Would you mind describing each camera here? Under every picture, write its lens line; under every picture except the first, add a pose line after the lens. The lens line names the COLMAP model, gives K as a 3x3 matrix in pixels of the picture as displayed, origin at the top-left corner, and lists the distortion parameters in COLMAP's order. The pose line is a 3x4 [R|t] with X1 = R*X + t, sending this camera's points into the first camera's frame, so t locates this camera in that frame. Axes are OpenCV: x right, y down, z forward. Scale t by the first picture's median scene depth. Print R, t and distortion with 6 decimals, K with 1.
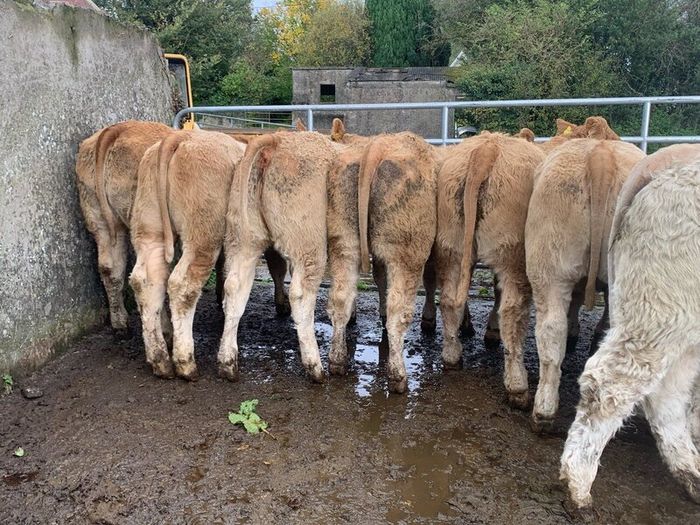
lens RADIAL K [[677.1, 0, 353.9], [0, 677.1, 261.6], [0, 0, 1]] dist [0.023536, 0.000000]
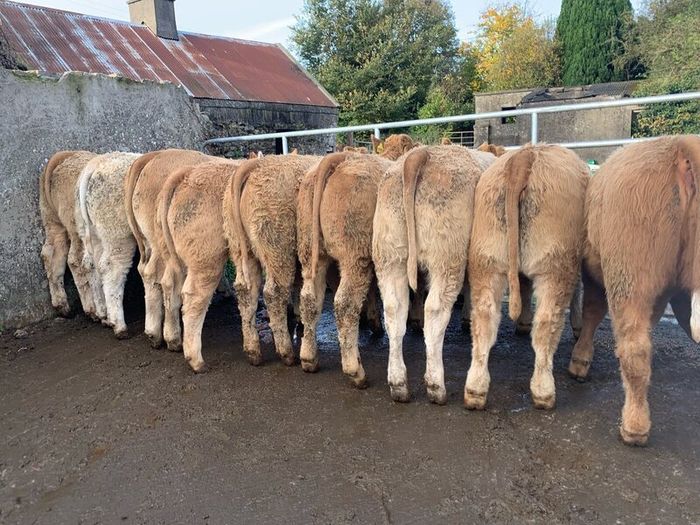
lens RADIAL K [[636.2, 0, 342.3], [0, 636.2, 264.7], [0, 0, 1]] dist [0.010606, 0.000000]
pose [[0.932788, 0.017897, -0.359980, 0.472500], [-0.025356, 0.999550, -0.016010, 0.025518], [0.359531, 0.024062, 0.932823, -0.029893]]
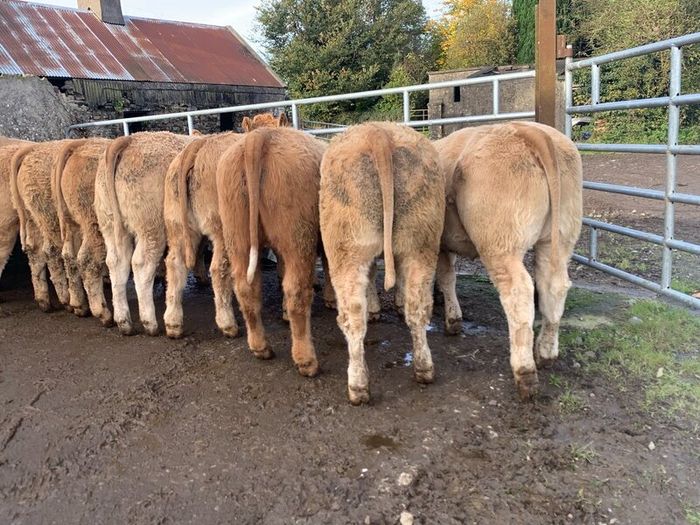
lens RADIAL K [[636.2, 0, 338.8], [0, 636.2, 263.5], [0, 0, 1]] dist [0.010606, 0.000000]
pose [[0.929161, 0.023712, -0.368913, 0.945948], [-0.018523, 0.999673, 0.017601, 0.042445], [0.369210, -0.009521, 0.929297, -0.084897]]
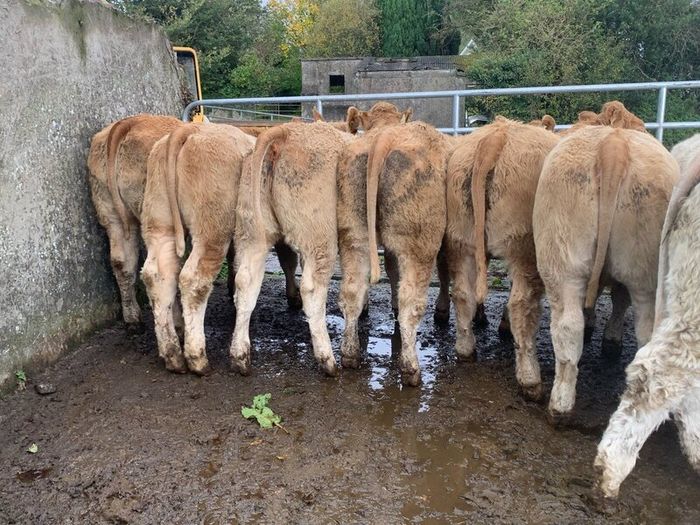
lens RADIAL K [[677.1, 0, 349.0], [0, 677.1, 257.7], [0, 0, 1]] dist [0.023536, 0.000000]
pose [[0.999666, -0.010577, -0.023588, -0.001384], [0.010754, 0.999915, 0.007396, -0.001691], [0.023507, -0.007647, 0.999694, 0.010855]]
